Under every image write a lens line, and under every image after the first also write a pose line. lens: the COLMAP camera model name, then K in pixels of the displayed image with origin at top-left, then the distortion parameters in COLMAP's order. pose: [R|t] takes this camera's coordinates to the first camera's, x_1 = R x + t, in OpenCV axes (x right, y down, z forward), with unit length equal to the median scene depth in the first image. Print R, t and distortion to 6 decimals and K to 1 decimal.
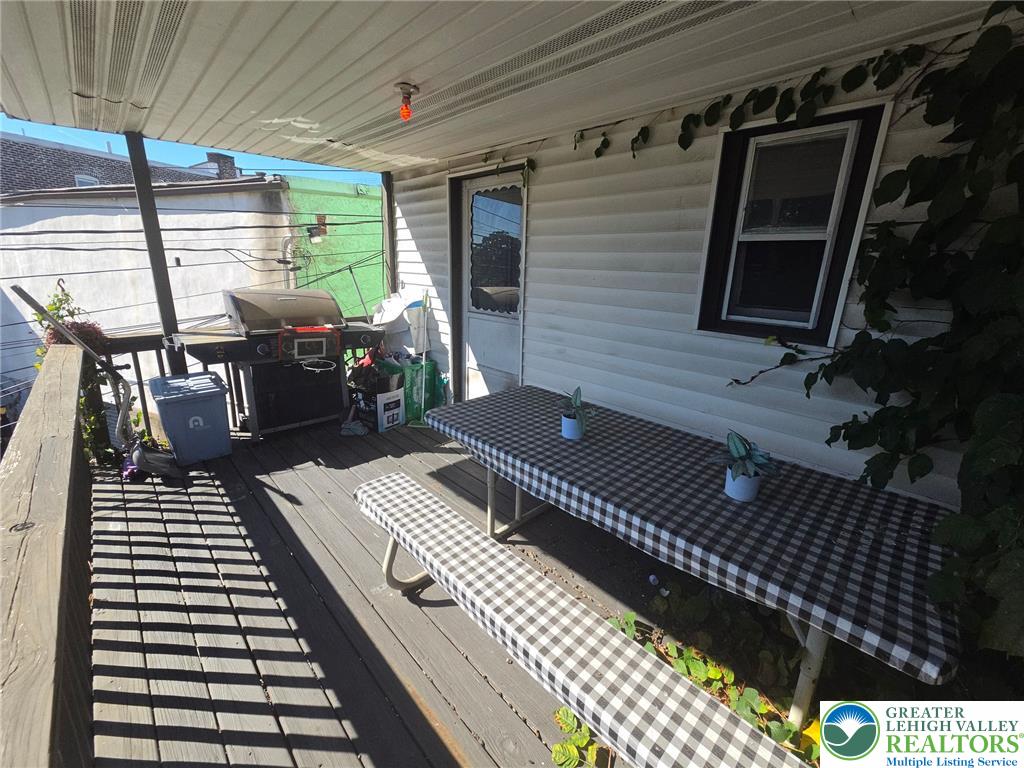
lens RADIAL K [[419.1, 0, 516.9], [0, 419.1, 376.8], [0, 0, 1]] dist [0.002211, -0.001639]
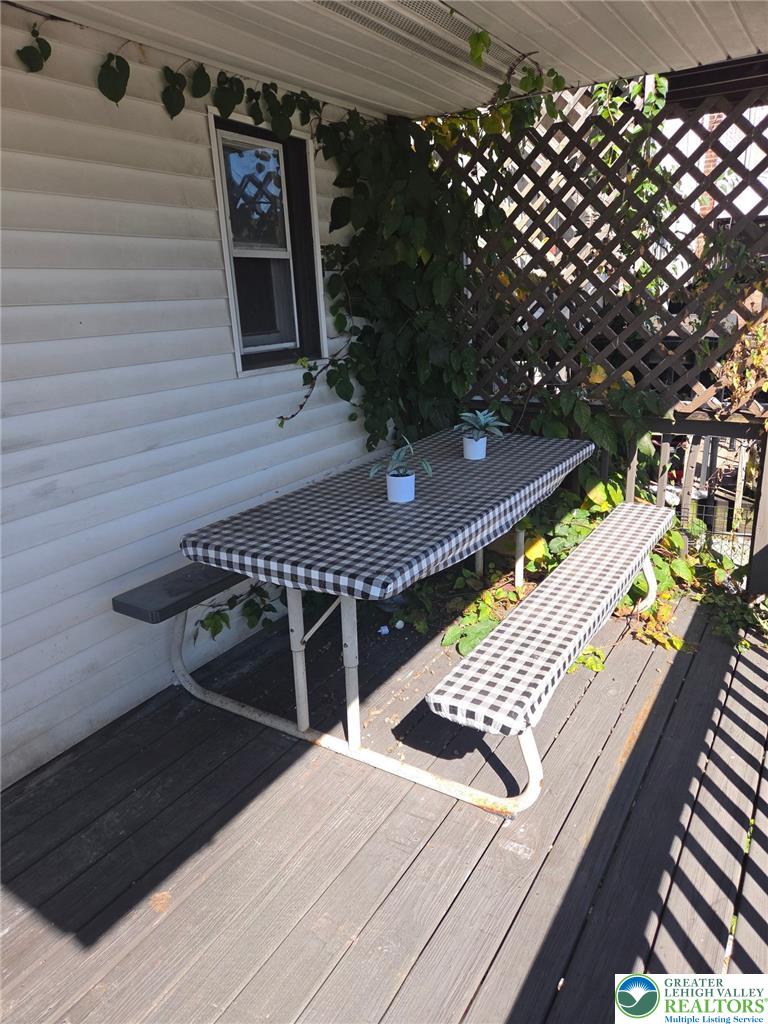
lens RADIAL K [[707.0, 0, 390.0], [0, 707.0, 512.4], [0, 0, 1]] dist [0.037218, -0.002956]
pose [[-0.245168, -0.305128, 0.920212, -1.046598], [0.286522, 0.883975, 0.369449, -0.323147], [-0.926173, 0.354239, -0.129297, 1.125965]]
